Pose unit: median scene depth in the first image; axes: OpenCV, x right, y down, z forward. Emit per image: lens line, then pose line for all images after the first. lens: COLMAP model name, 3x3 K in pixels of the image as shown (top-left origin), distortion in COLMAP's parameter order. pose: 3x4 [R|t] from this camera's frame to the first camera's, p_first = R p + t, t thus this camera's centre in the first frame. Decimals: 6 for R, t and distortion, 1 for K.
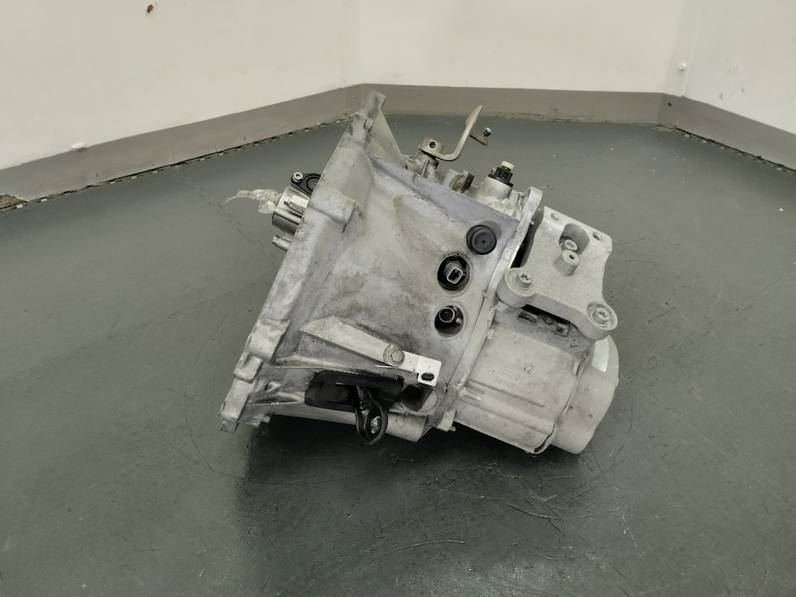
lens RADIAL K [[650.1, 0, 398.0], [0, 650.1, 298.5], [0, 0, 1]] dist [0.058174, -0.100954]
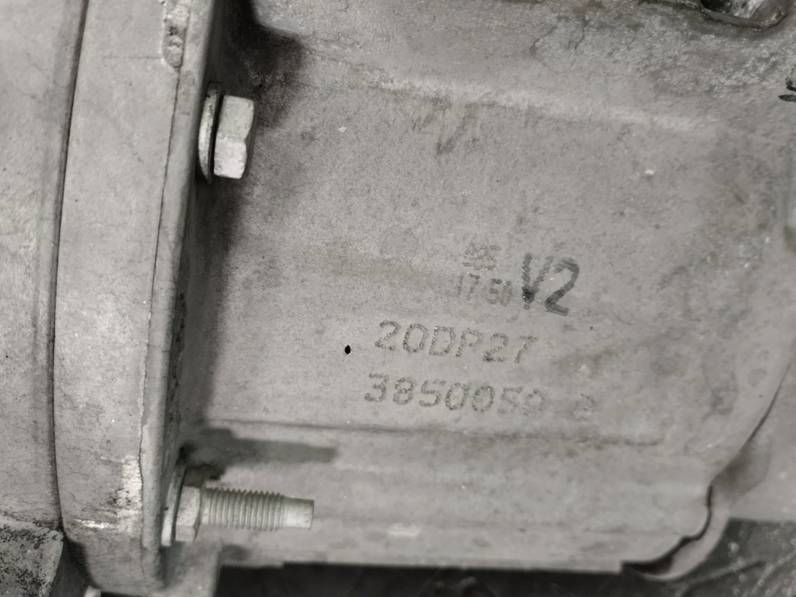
lens RADIAL K [[658.4, 0, 398.0], [0, 658.4, 298.5], [0, 0, 1]] dist [0.070536, -0.110278]
pose [[0.975456, -0.214545, -0.049559, 0.169175], [0.219157, 0.924125, 0.312991, 0.049363], [-0.021352, -0.316170, 0.948462, 0.837311]]
